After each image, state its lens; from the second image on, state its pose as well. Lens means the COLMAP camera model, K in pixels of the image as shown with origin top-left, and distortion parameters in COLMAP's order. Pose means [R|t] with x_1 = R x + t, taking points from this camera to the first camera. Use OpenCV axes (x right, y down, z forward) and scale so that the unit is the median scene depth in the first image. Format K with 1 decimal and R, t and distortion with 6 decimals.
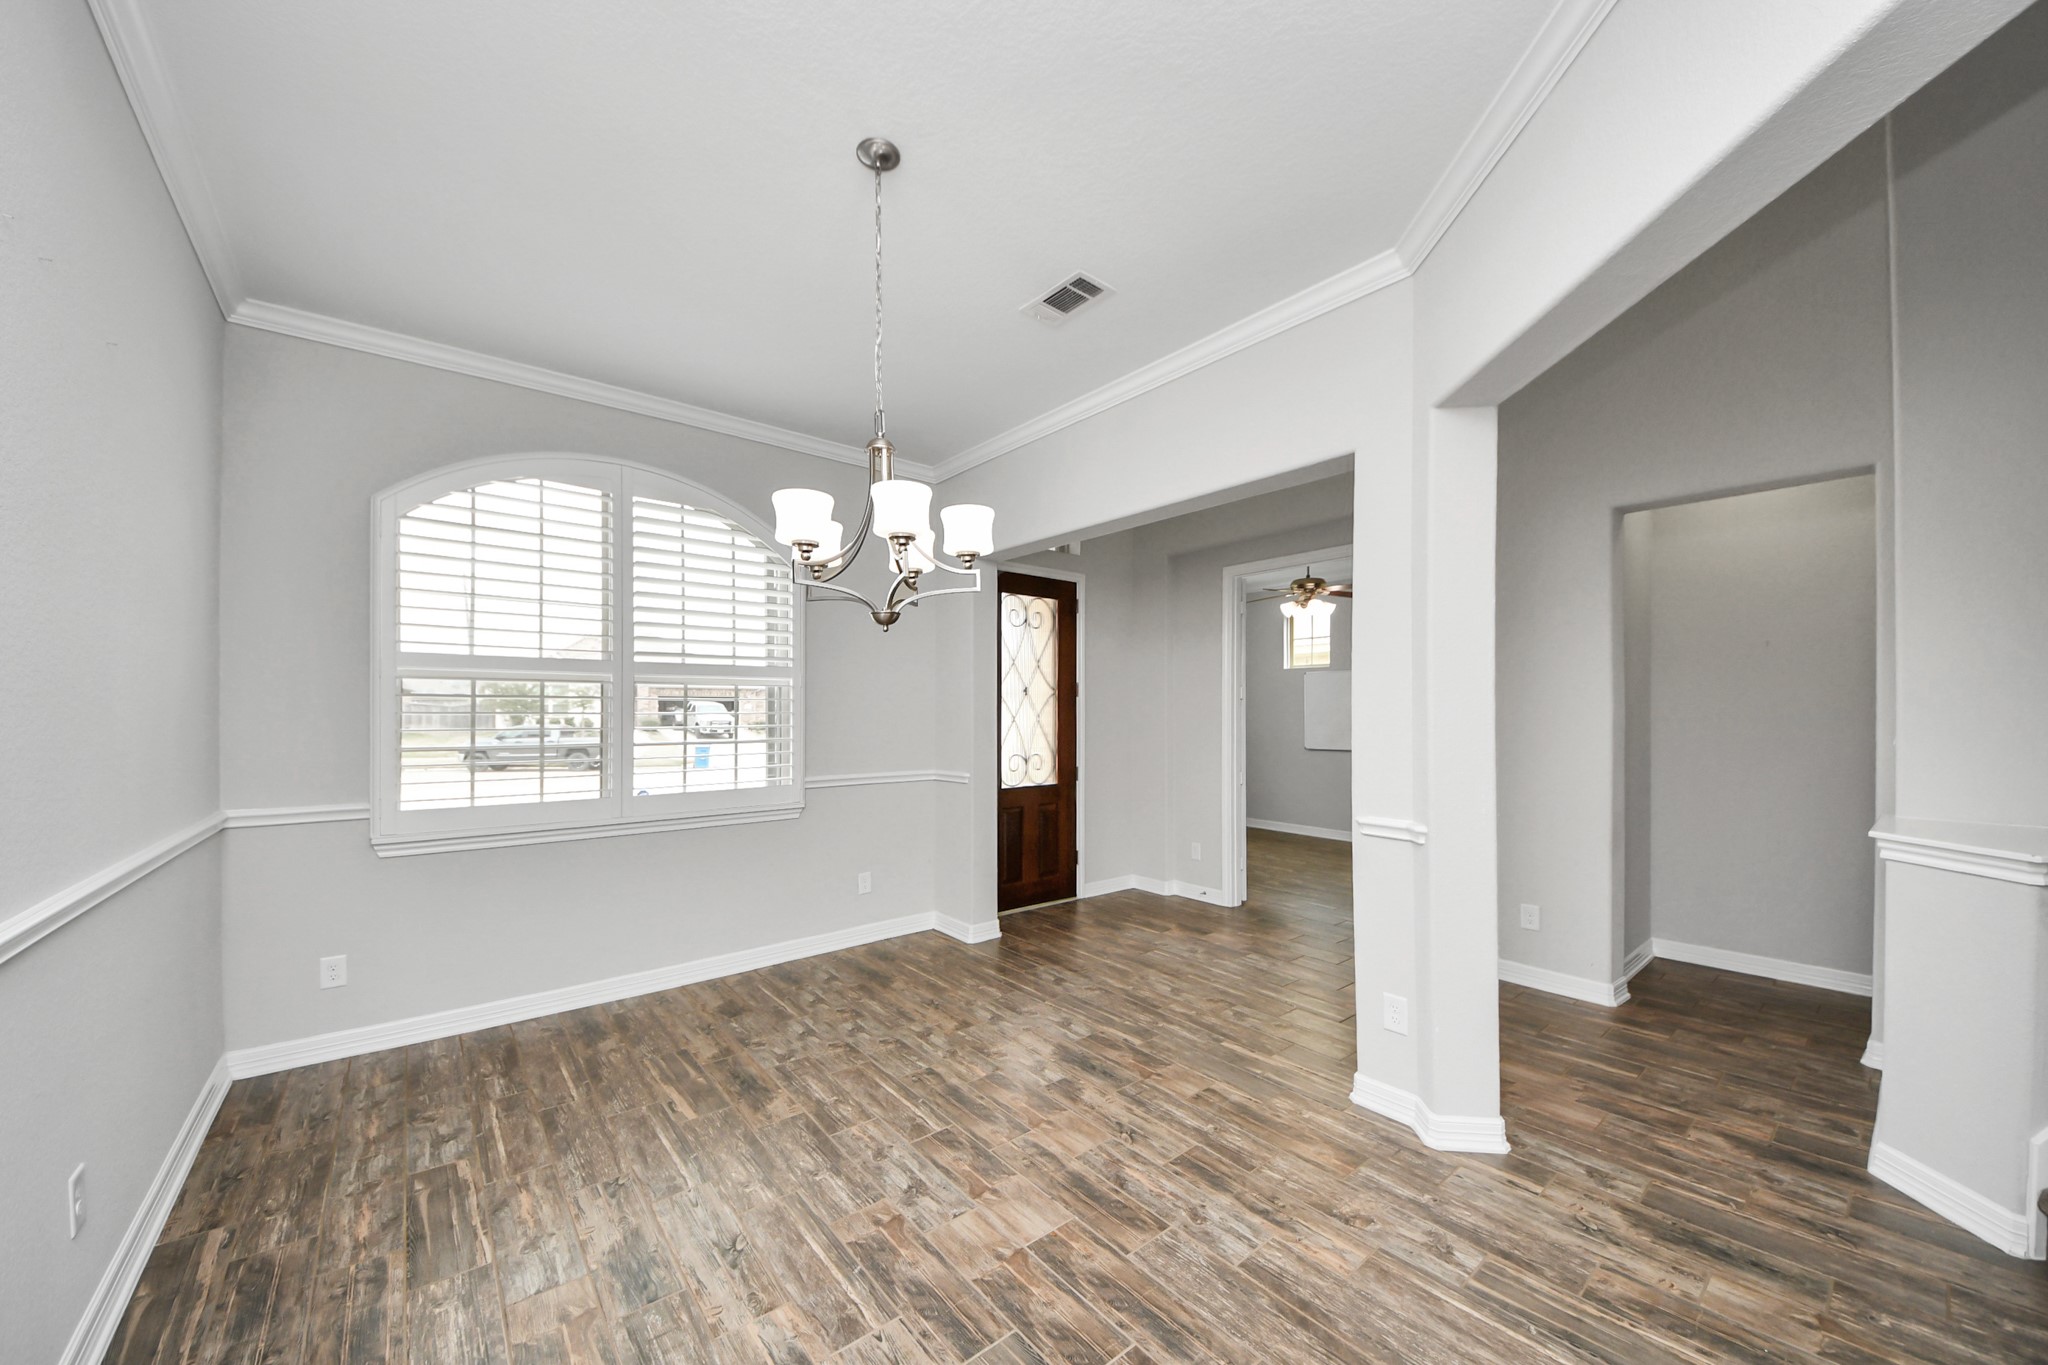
lens RADIAL K [[734.9, 0, 1032.5], [0, 734.9, 683.5], [0, 0, 1]] dist [0.046644, -0.030418]
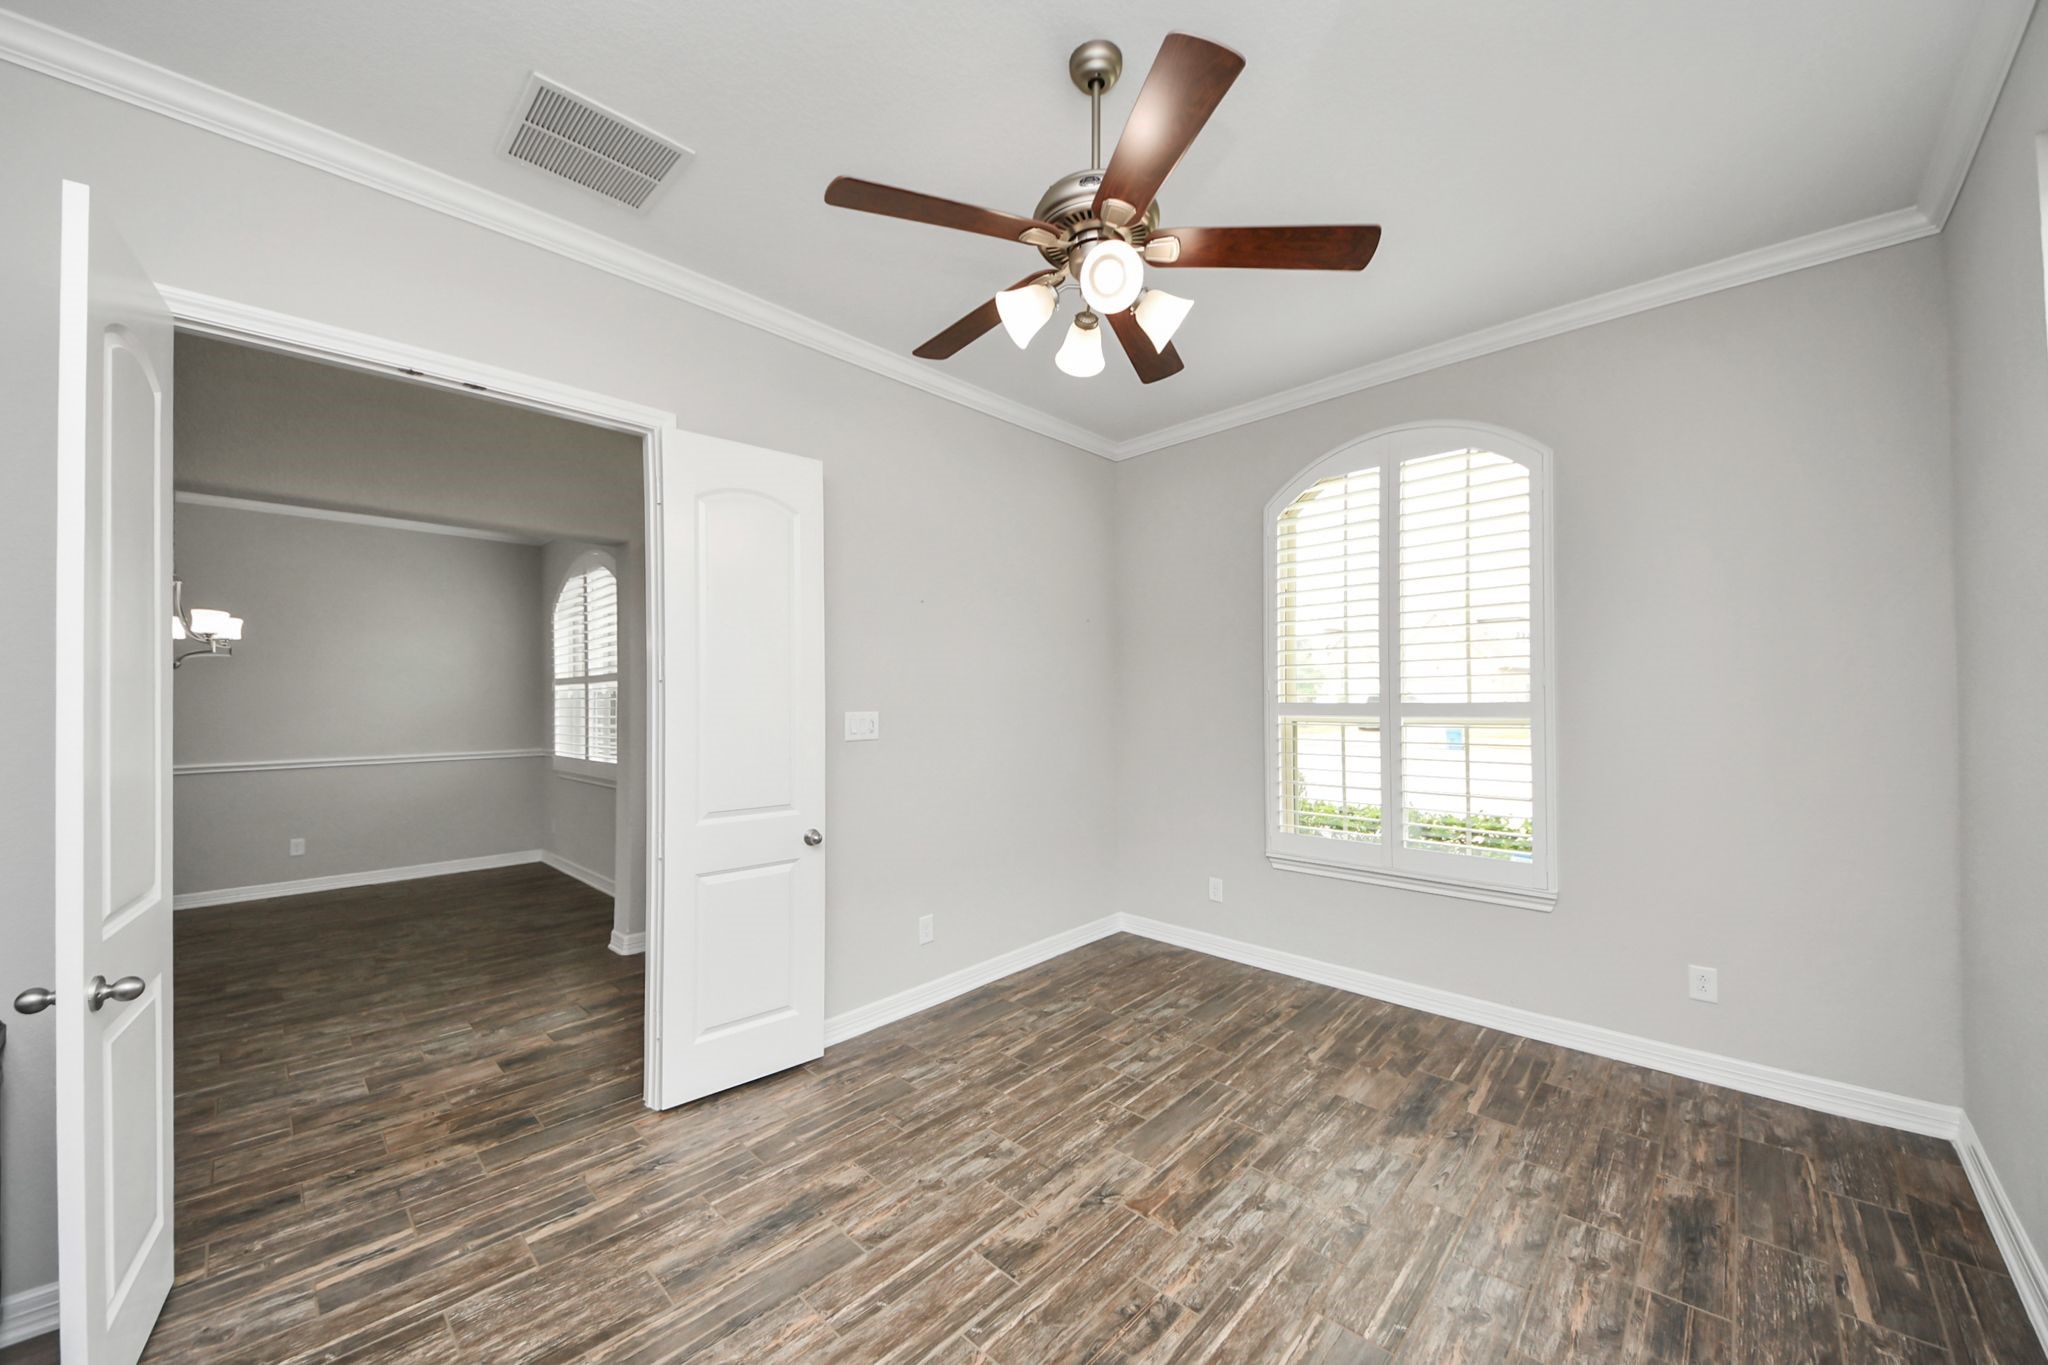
lens RADIAL K [[758.0, 0, 1001.4], [0, 758.0, 681.2], [0, 0, 1]] dist [0.000700, -0.000115]
pose [[0.086498, -0.033230, -0.995698, 1.694593], [0.052177, 0.998223, -0.028782, 0.112618], [0.994885, -0.049463, 0.088078, 2.561127]]
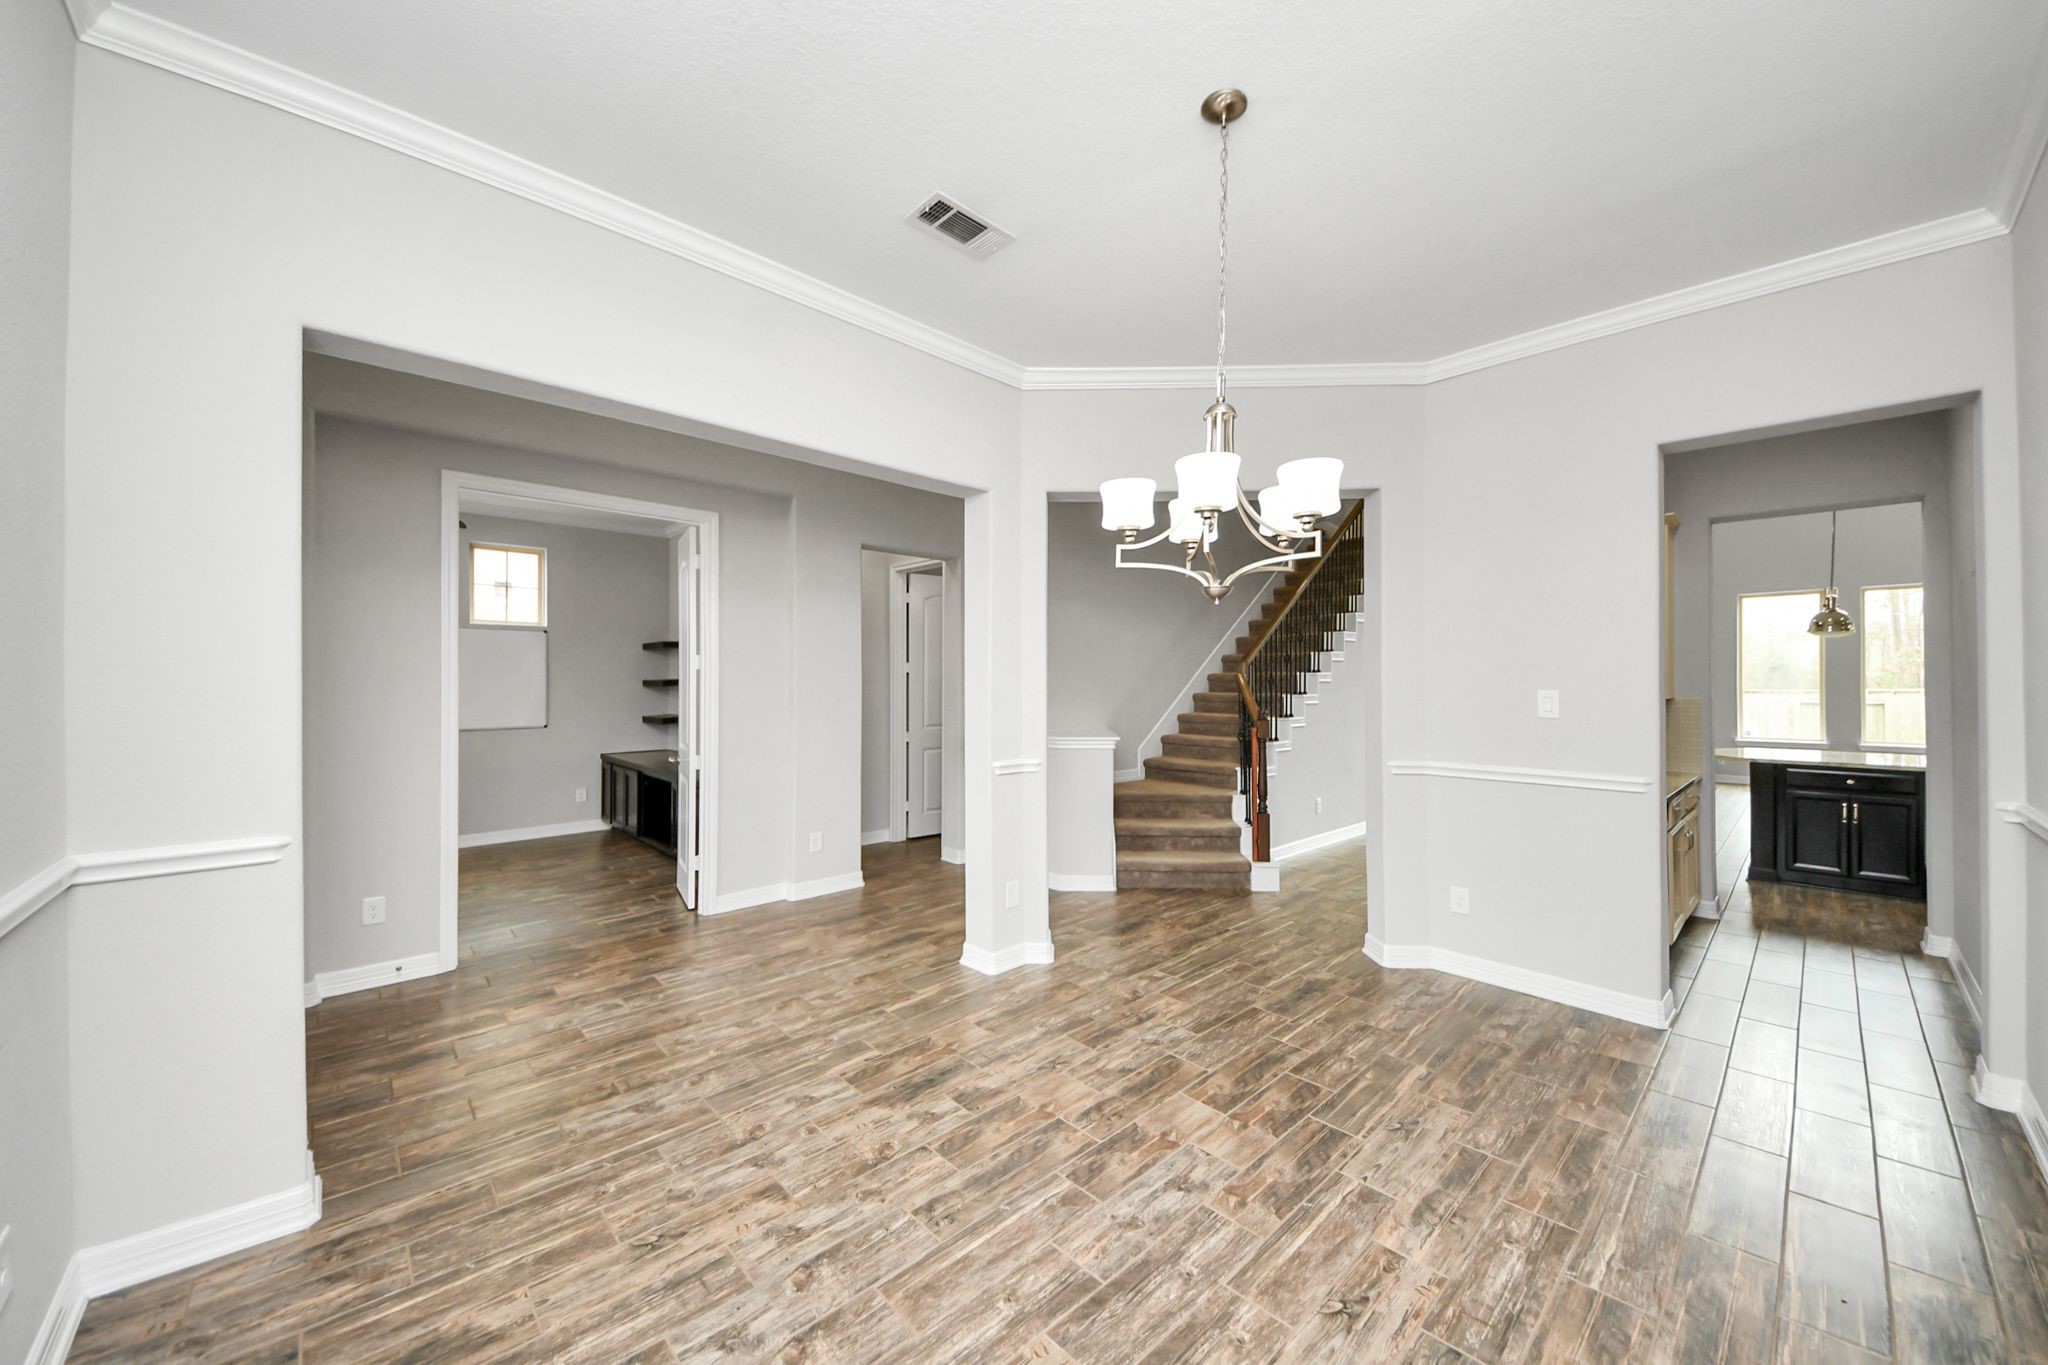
lens RADIAL K [[734.9, 0, 1032.5], [0, 734.9, 683.5], [0, 0, 1]] dist [0.046644, -0.030418]
pose [[-0.054264, -0.001268, 0.998526, -0.946176], [-0.033308, 0.999445, -0.000541, 0.046643], [-0.997971, -0.033288, -0.054276, 1.099167]]
